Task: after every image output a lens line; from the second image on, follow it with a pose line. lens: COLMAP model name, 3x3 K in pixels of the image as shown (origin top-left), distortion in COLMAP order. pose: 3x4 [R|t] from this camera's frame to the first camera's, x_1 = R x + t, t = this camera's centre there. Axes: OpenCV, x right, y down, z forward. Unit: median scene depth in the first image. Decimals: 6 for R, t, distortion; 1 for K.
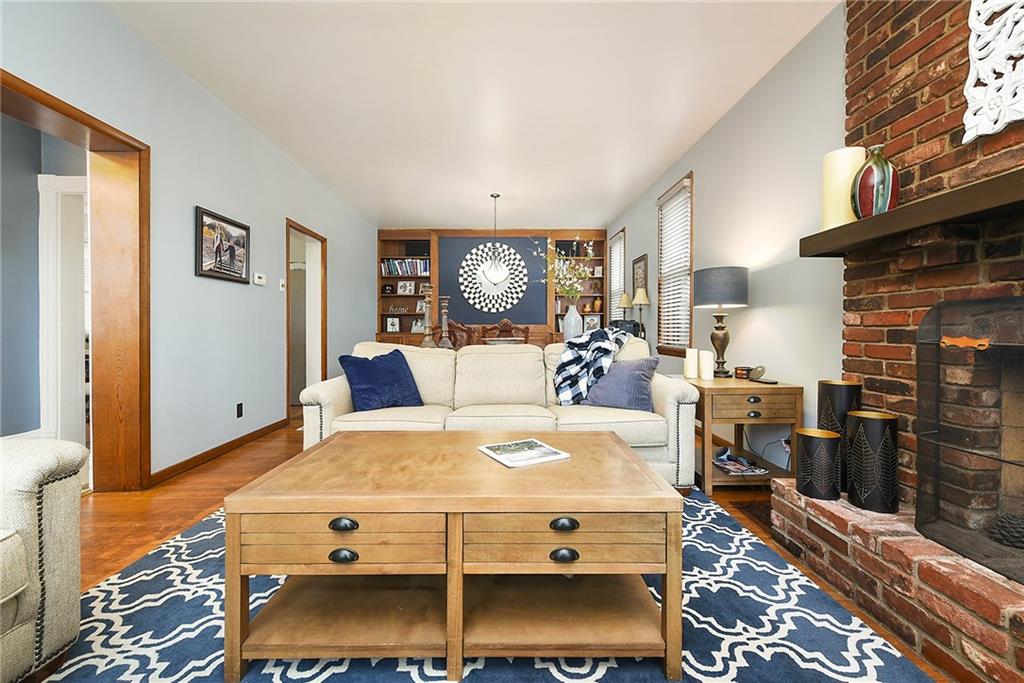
lens RADIAL K [[441.3, 0, 478.6], [0, 441.3, 348.1], [0, 0, 1]] dist [0.008054, 0.000075]
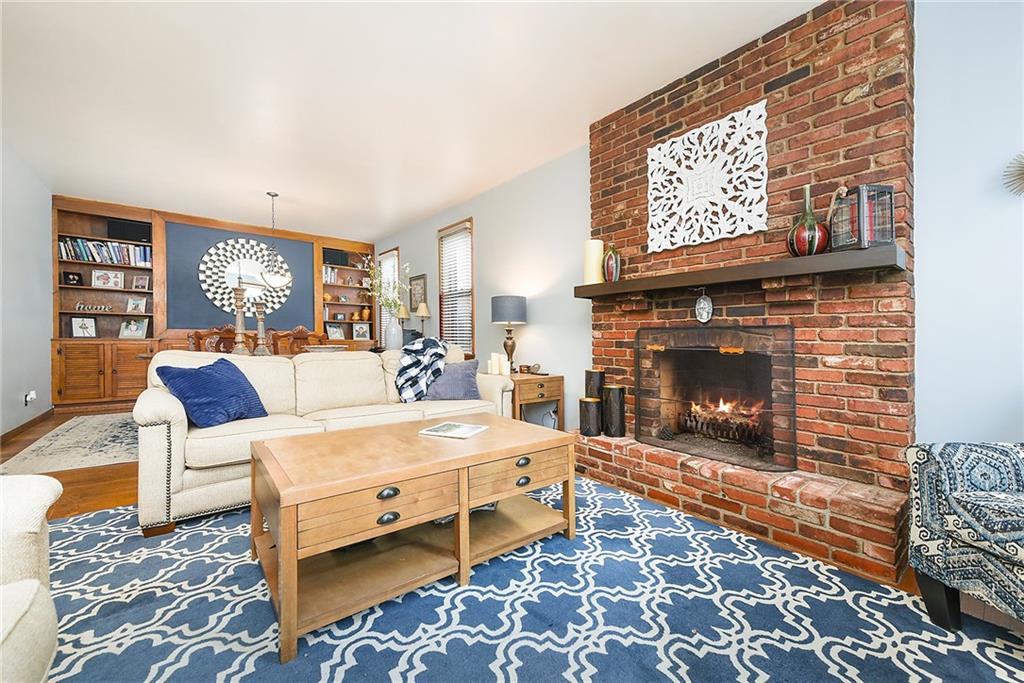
lens RADIAL K [[413.3, 0, 526.8], [0, 413.3, 346.7], [0, 0, 1]] dist [0.013681, 0.000151]
pose [[0.776011, -0.003741, 0.630708, -0.253271], [0.015289, 0.999800, -0.012881, -0.000364], [-0.630534, 0.019639, 0.775913, -0.062784]]
